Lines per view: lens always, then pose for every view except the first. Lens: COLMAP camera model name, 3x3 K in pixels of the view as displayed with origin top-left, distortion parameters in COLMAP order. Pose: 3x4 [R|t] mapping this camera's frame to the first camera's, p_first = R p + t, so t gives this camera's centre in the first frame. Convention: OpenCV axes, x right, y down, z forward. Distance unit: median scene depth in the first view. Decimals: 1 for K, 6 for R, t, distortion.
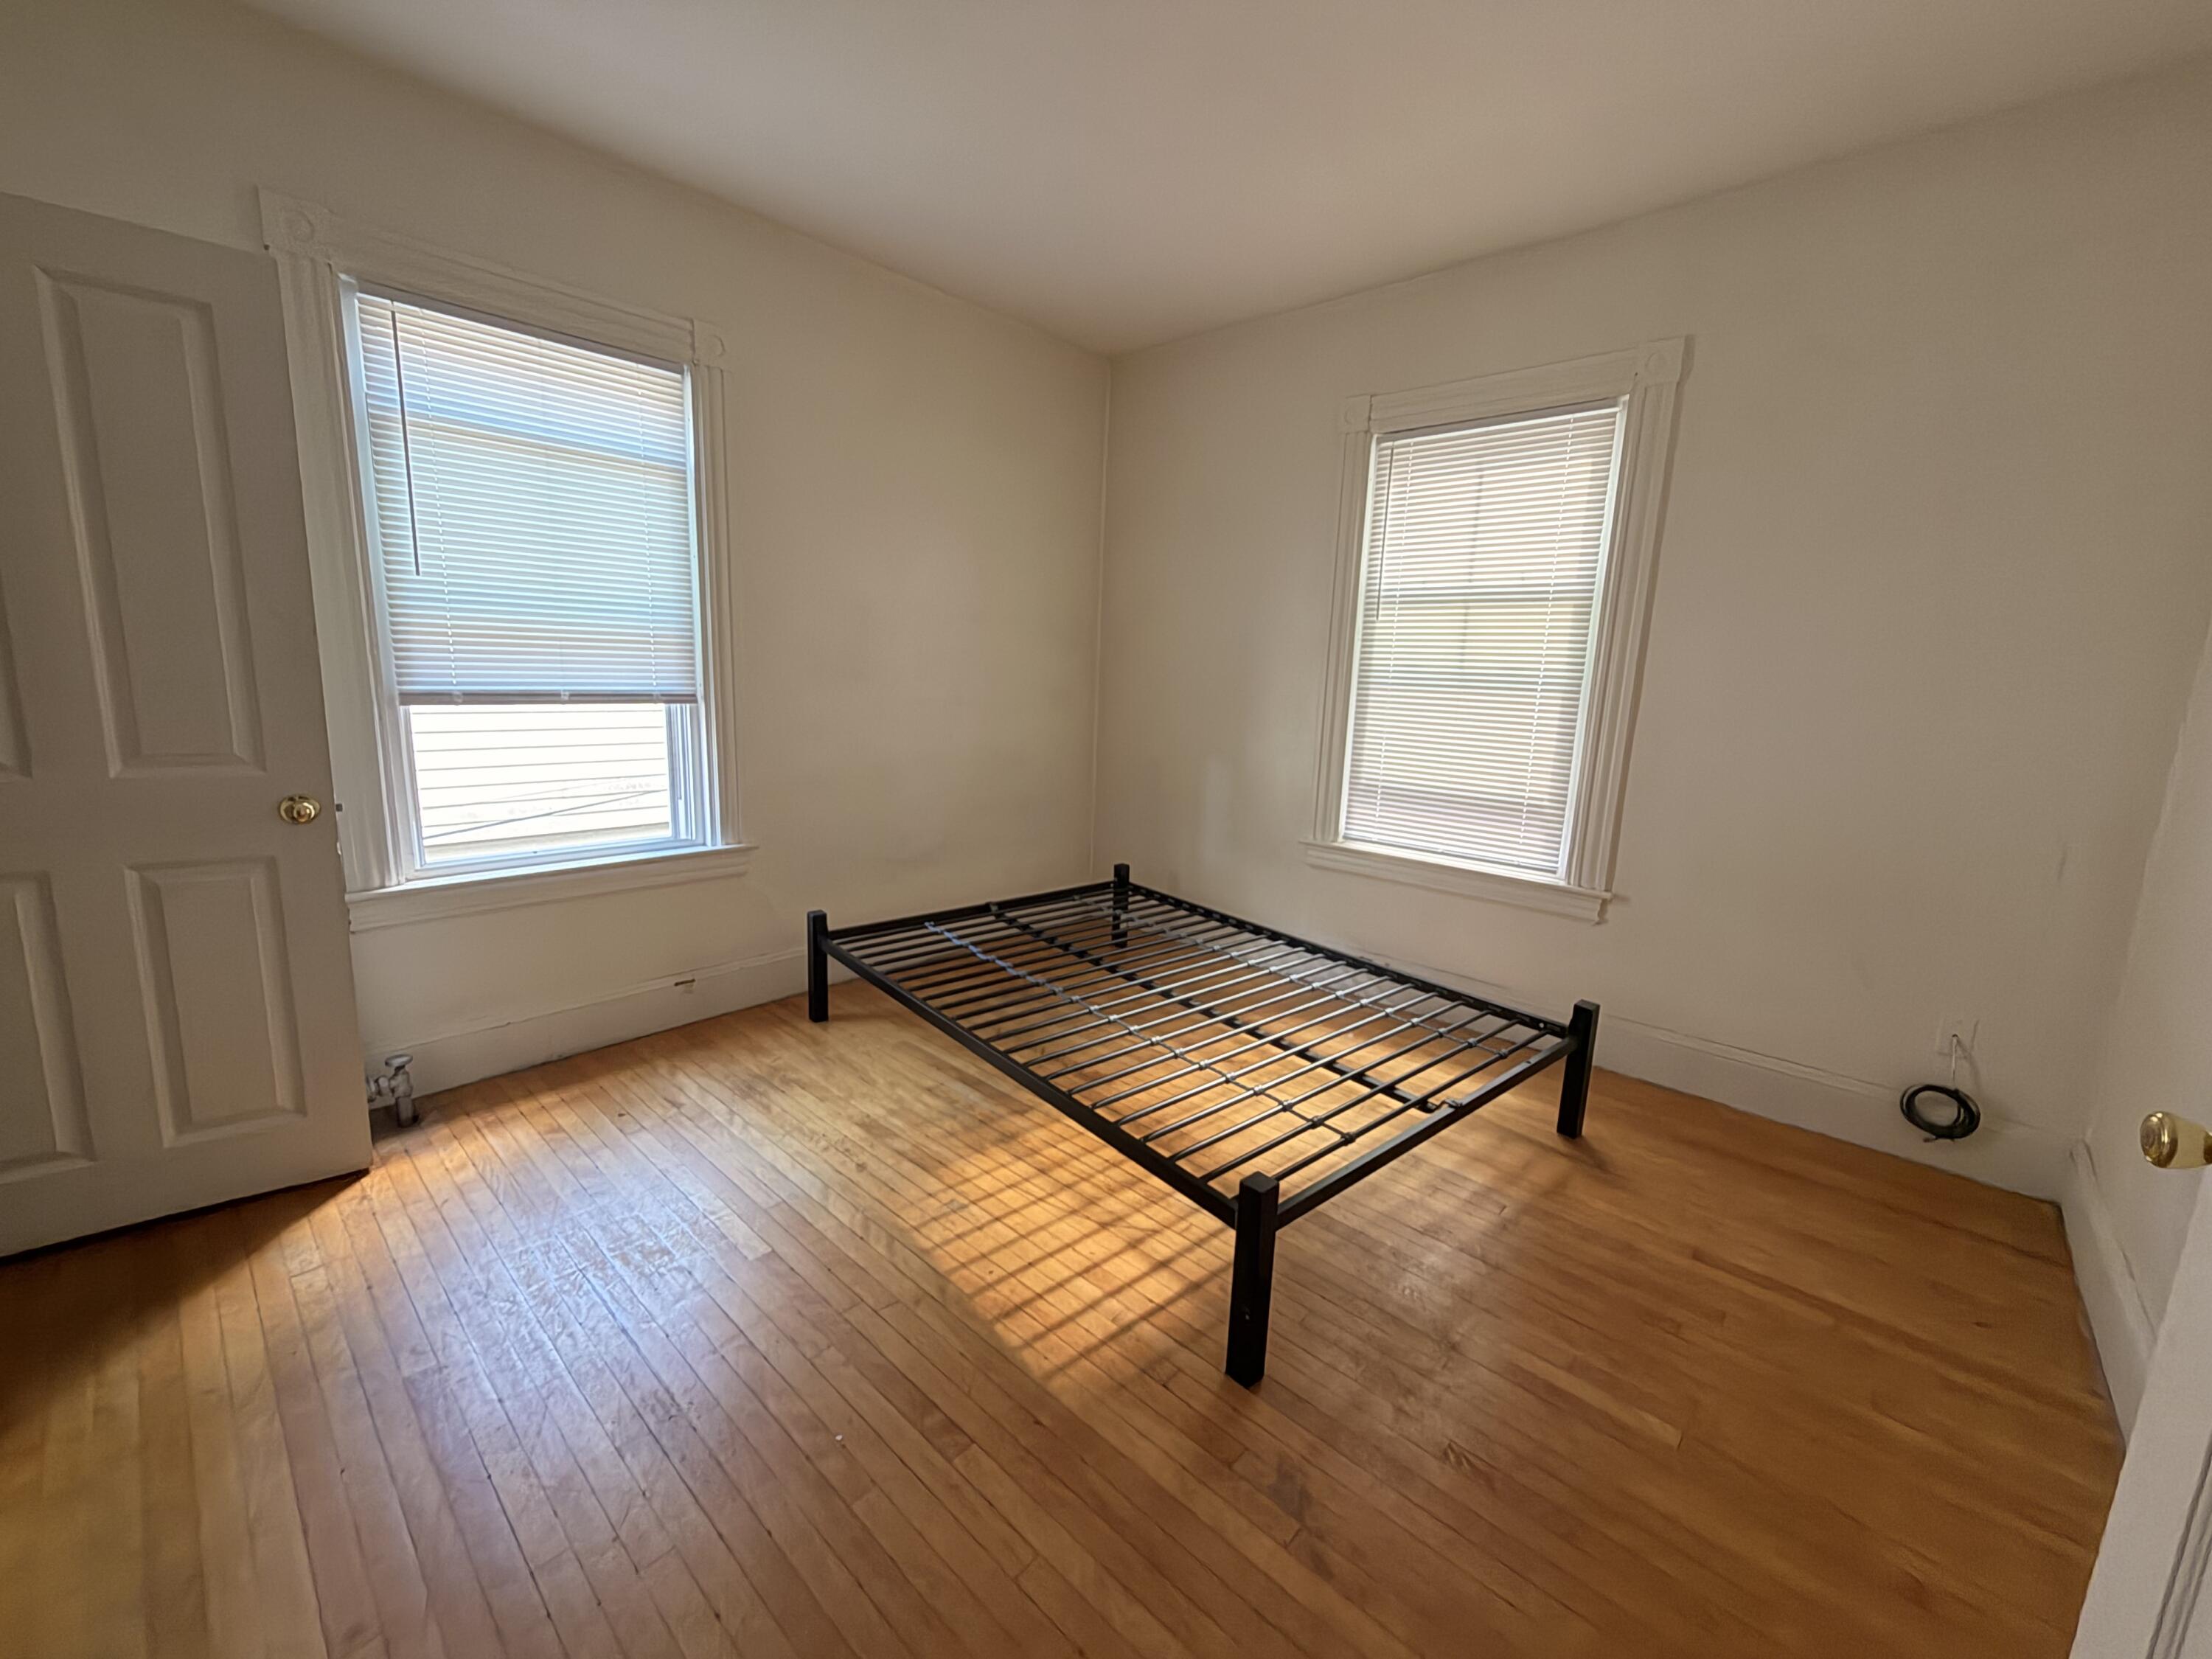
lens RADIAL K [[877.2, 0, 1098.7], [0, 877.2, 820.8], [0, 0, 1]] dist [0.000109, -0.000021]
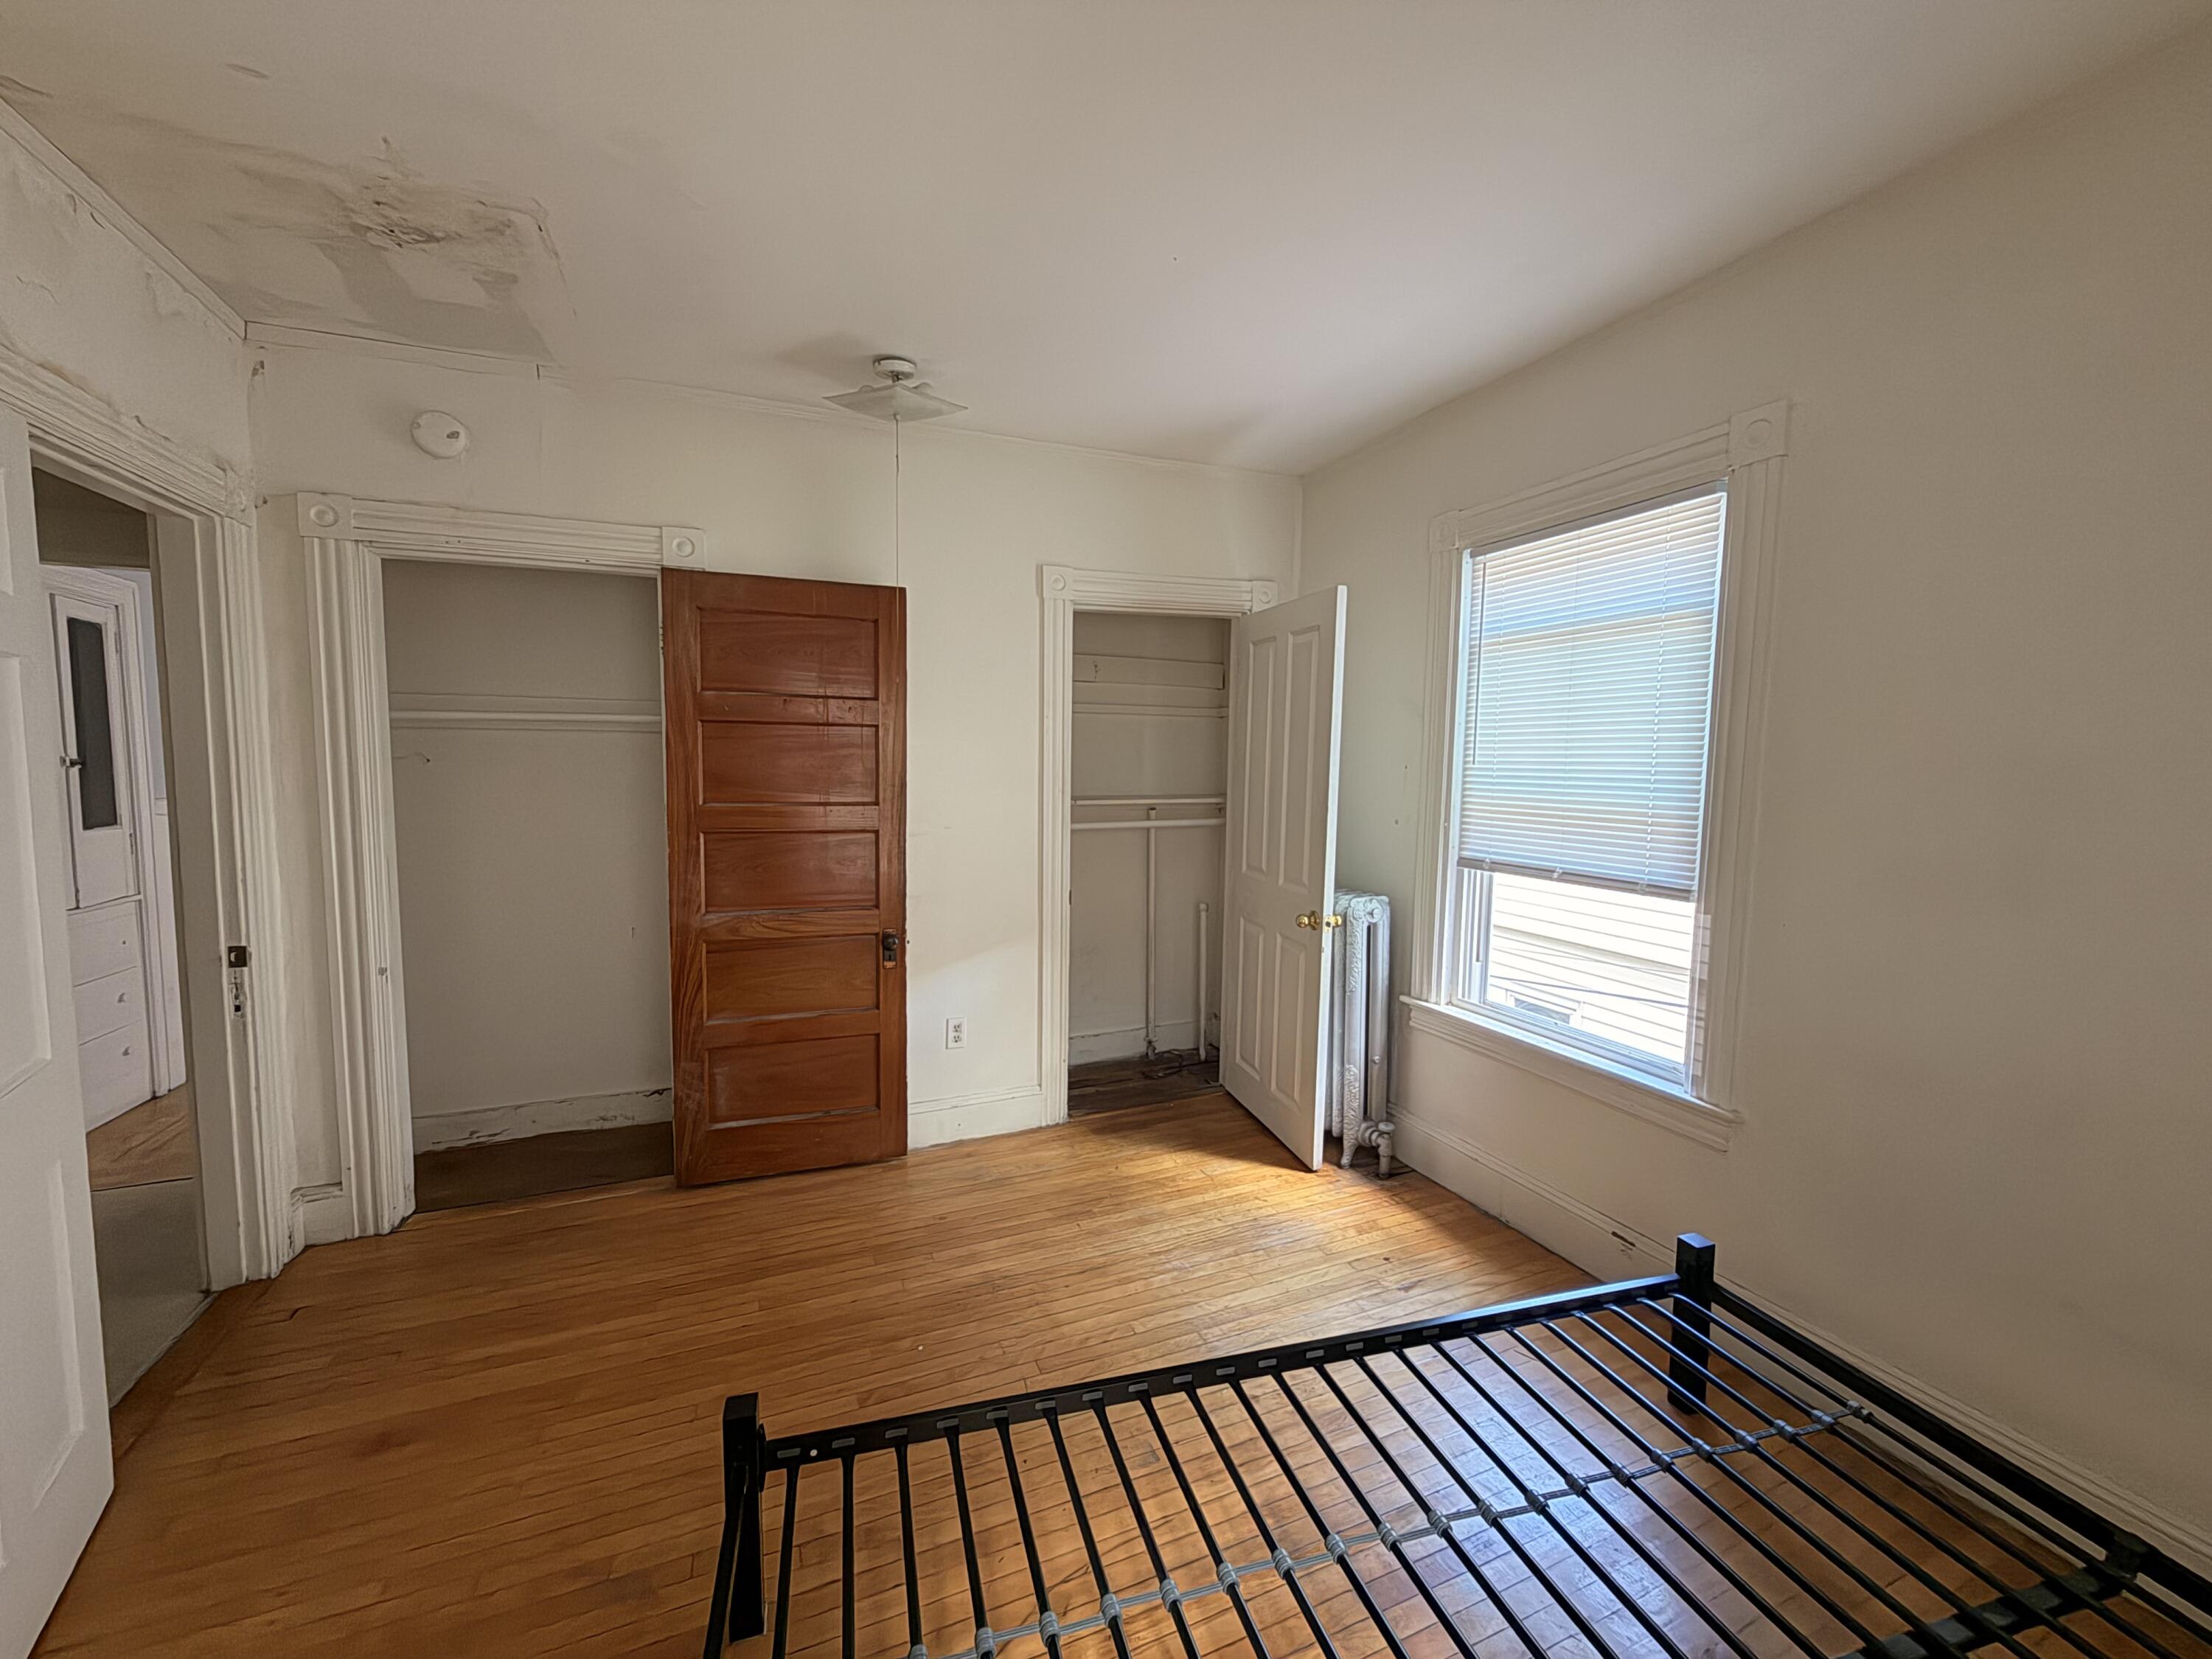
lens RADIAL K [[882.0, 0, 1098.9], [0, 882.0, 830.2], [0, 0, 1]] dist [-0.000542, 0.000005]
pose [[-0.420660, 0.028727, -0.906764, 0.566252], [-0.184212, 0.975972, 0.116378, -0.236770], [0.888319, 0.215993, -0.405260, 1.051609]]
